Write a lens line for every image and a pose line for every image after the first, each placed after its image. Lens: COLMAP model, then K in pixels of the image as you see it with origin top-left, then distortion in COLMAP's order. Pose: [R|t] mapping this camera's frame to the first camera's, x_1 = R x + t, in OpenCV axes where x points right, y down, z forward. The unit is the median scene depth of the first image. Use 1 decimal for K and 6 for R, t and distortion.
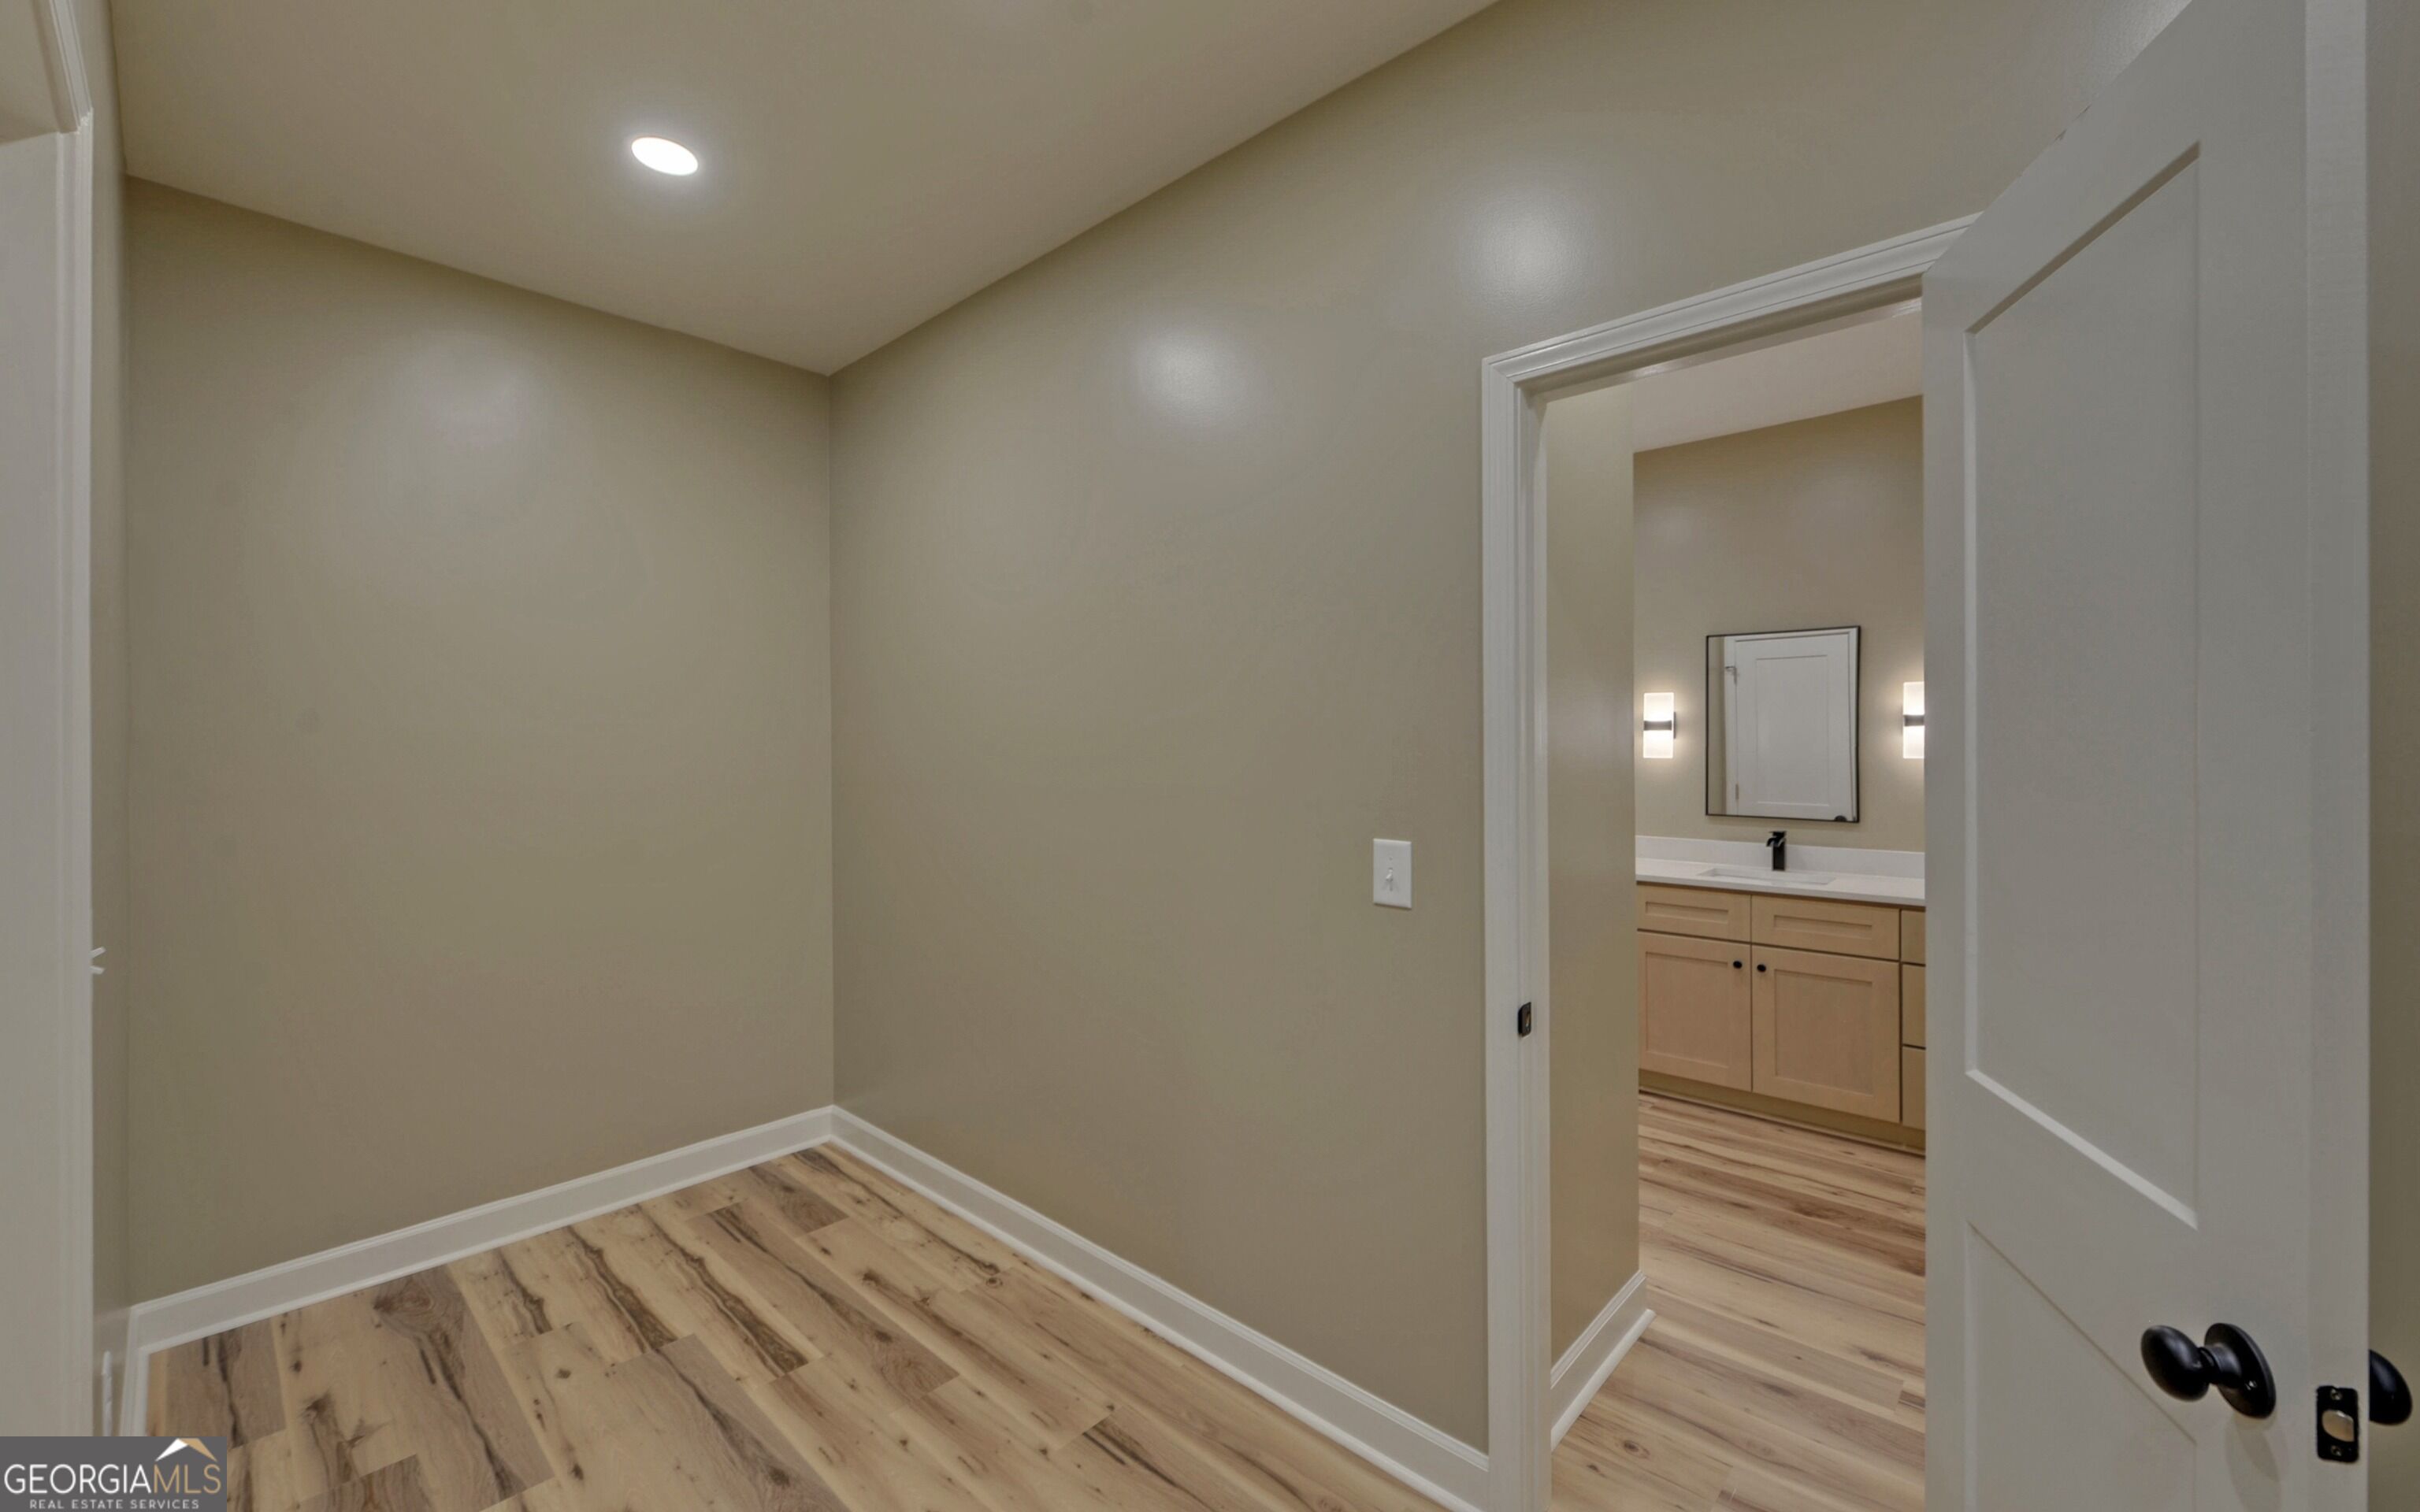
lens RADIAL K [[968.3, 0, 1210.0], [0, 968.3, 755.2], [0, 0, 1]] dist [-0.006086, -0.001379]
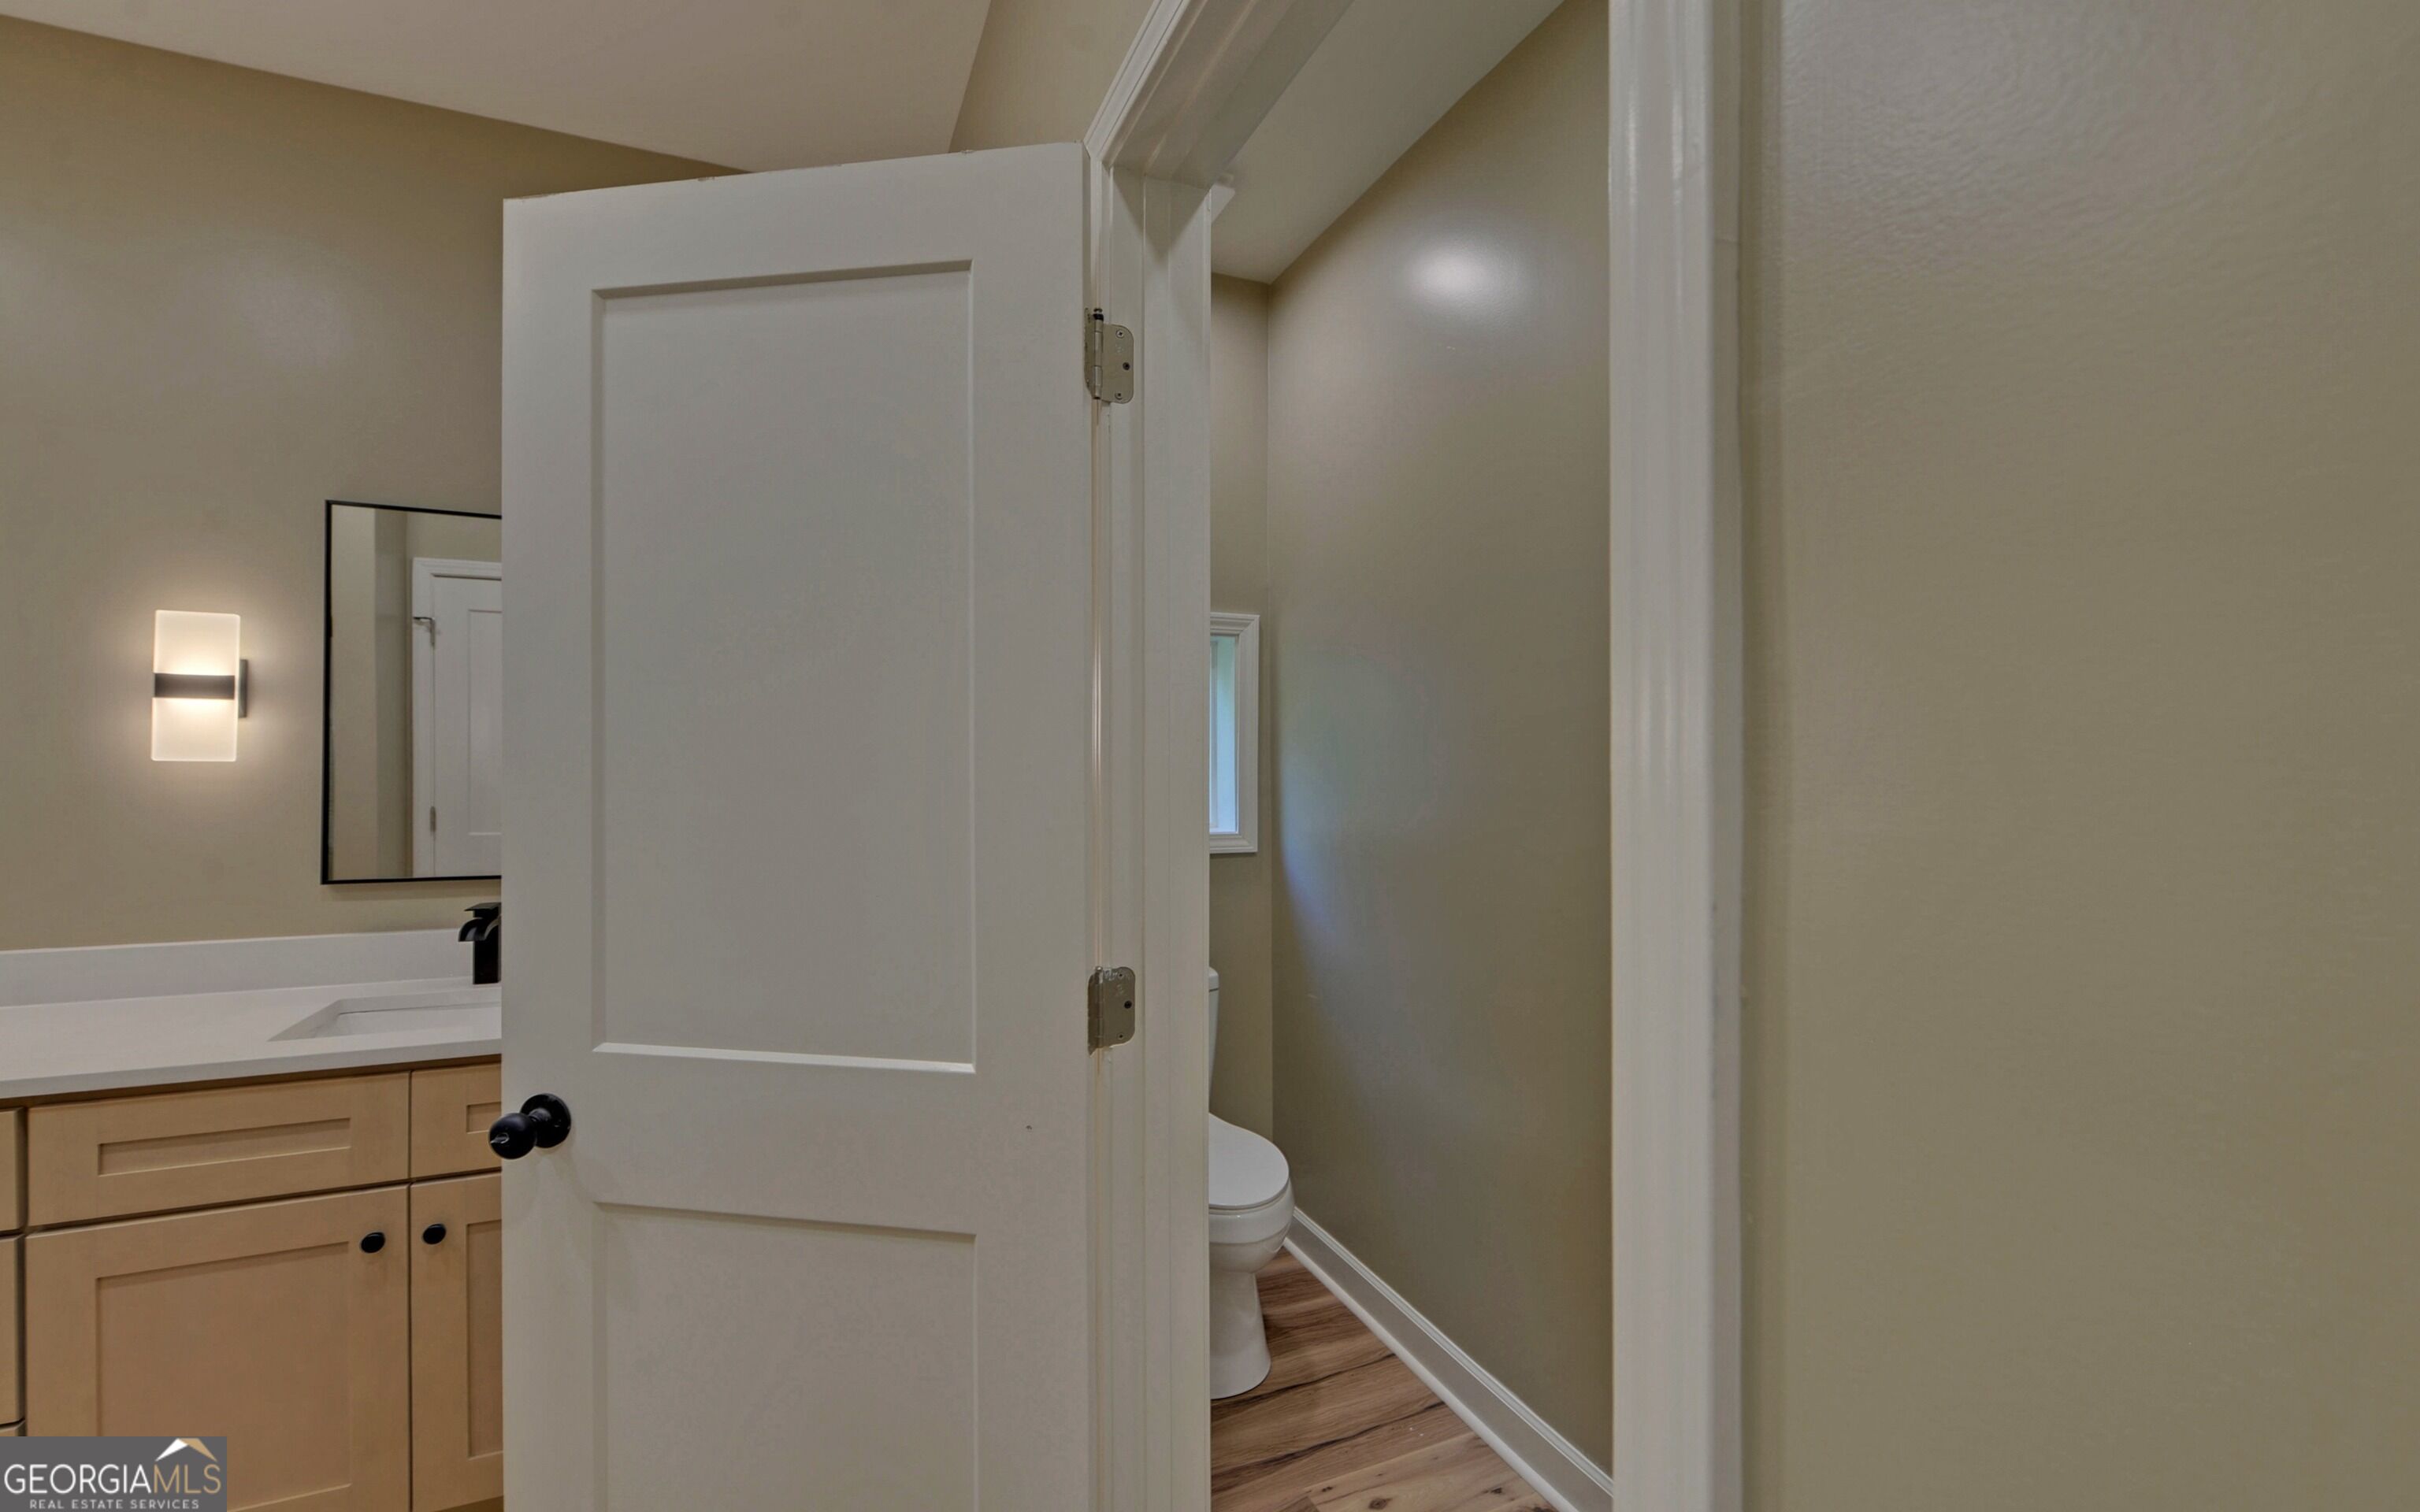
lens RADIAL K [[968.3, 0, 1217.0], [0, 968.3, 753.3], [0, 0, 1]] dist [-0.006086, -0.001379]
pose [[0.403572, 0.013075, 0.914854, 0.272281], [0.000042, 0.999898, -0.014309, 0.006089], [-0.914948, 0.005813, 0.403530, 0.433789]]
